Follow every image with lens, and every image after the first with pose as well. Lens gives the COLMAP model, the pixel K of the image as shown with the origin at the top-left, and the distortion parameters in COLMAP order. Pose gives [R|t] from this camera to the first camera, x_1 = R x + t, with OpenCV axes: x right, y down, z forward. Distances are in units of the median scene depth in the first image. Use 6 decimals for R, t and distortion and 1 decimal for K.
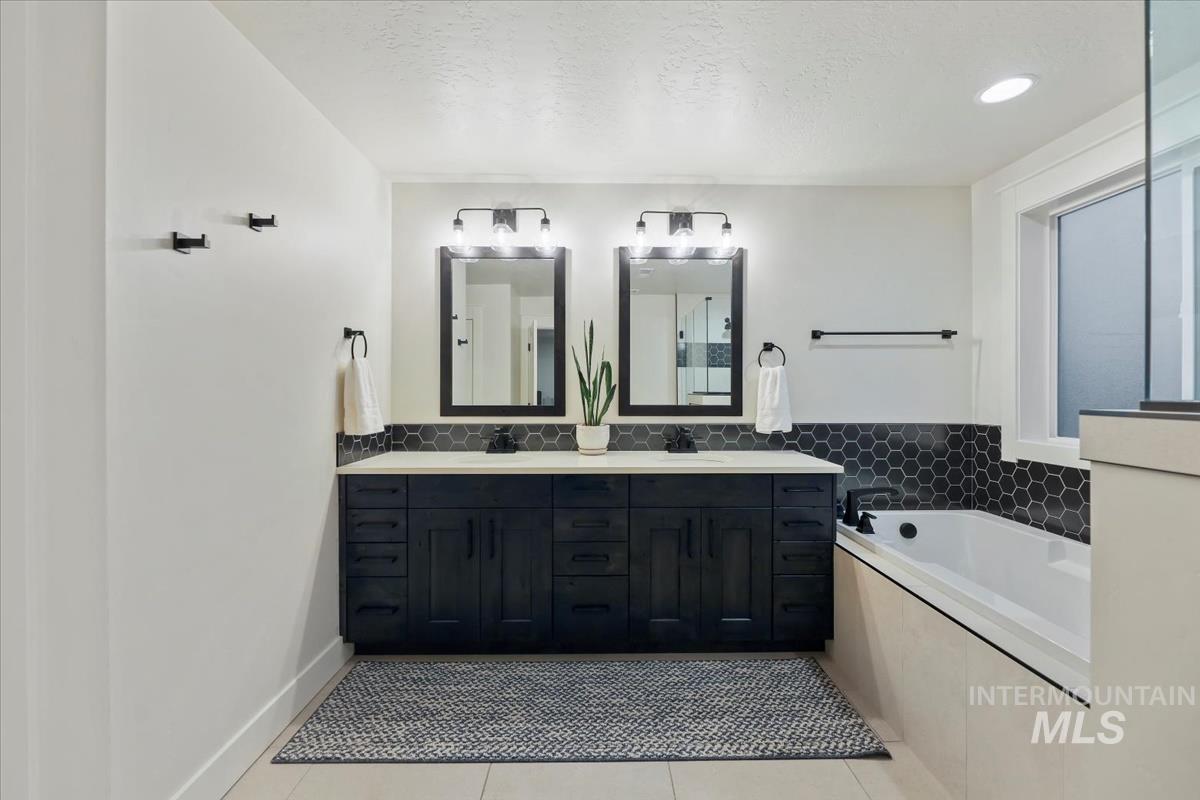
lens RADIAL K [[484.8, 0, 604.6], [0, 484.8, 391.0], [0, 0, 1]] dist [-0.000368, -0.000153]
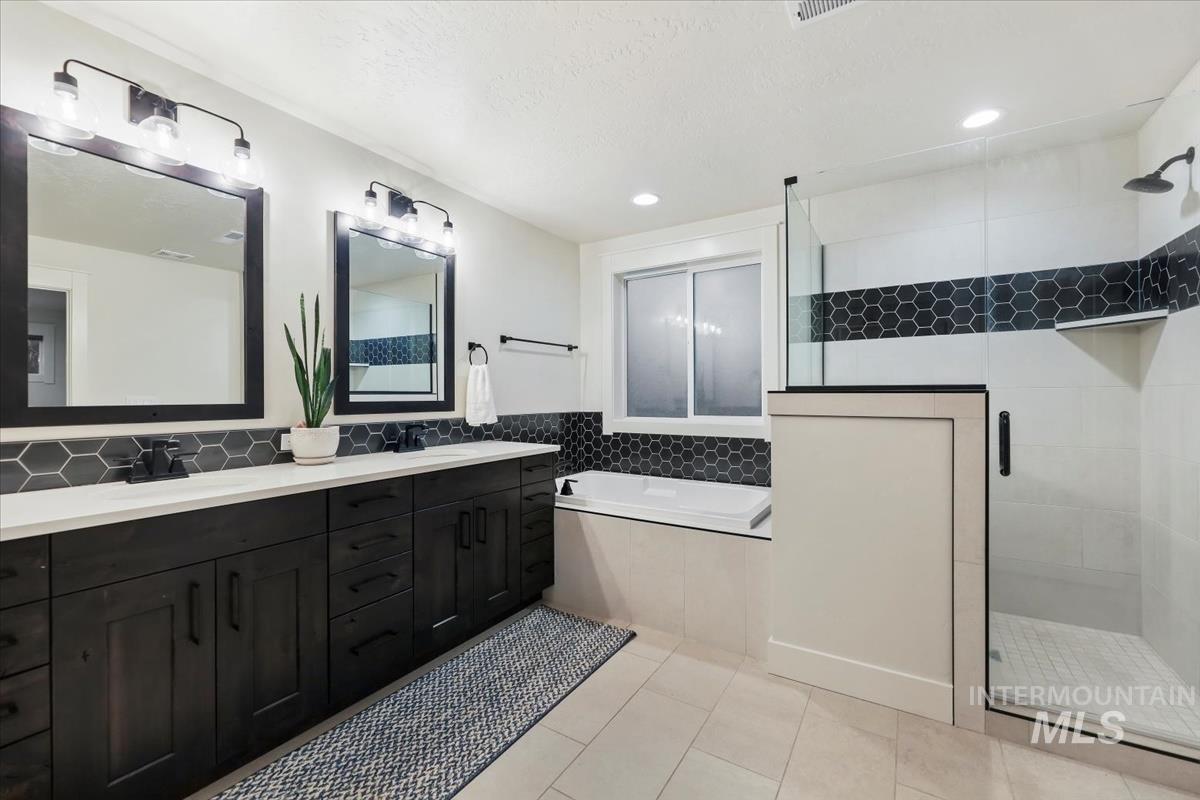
lens RADIAL K [[484.8, 0, 604.6], [0, 484.8, 391.0], [0, 0, 1]] dist [-0.000368, -0.000153]
pose [[0.543595, 0.004520, 0.839335, -0.441967], [-0.001222, 0.999989, -0.004594, 0.014515], [-0.839346, 0.001471, 0.543595, 0.175433]]
